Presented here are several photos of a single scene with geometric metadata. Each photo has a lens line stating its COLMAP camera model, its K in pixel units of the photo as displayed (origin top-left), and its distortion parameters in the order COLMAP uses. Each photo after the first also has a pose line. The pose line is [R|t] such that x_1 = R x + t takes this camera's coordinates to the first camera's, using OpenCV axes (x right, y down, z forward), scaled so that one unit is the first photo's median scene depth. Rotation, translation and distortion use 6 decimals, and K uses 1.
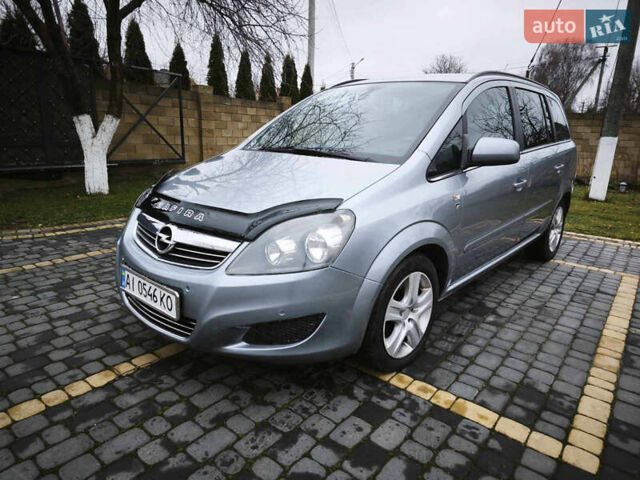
lens RADIAL K [[422.9, 0, 318.4], [0, 422.9, 239.7], [0, 0, 1]] dist [0.066269, -0.053008]
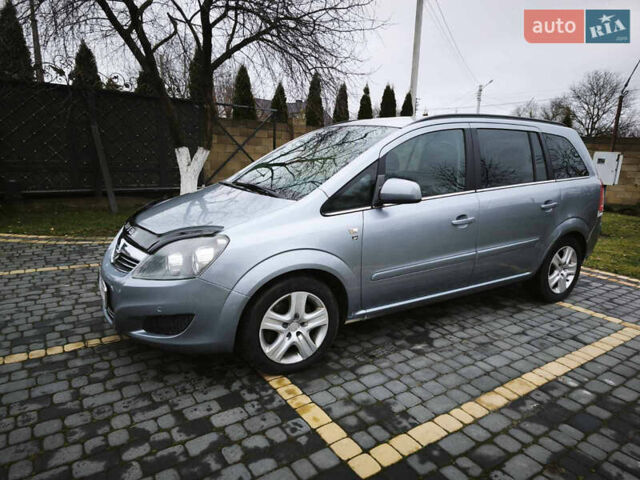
lens RADIAL K [[422.9, 0, 321.0], [0, 422.9, 239.4], [0, 0, 1]] dist [0.066269, -0.053008]
pose [[0.956385, 0.061245, -0.285618, 0.506778], [-0.075960, 0.996279, -0.040718, -0.020368], [0.282061, 0.060637, 0.957478, -0.099131]]
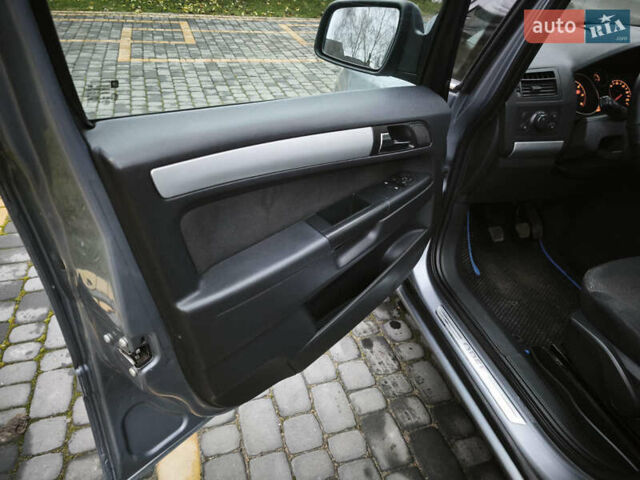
lens RADIAL K [[422.9, 0, 317.6], [0, 422.9, 242.7], [0, 0, 1]] dist [0.066269, -0.053008]
pose [[-0.547373, 0.416468, -0.725905, 0.787345], [-0.319519, 0.697680, 0.641210, -0.273669], [0.773493, 0.582922, -0.248821, 1.031744]]
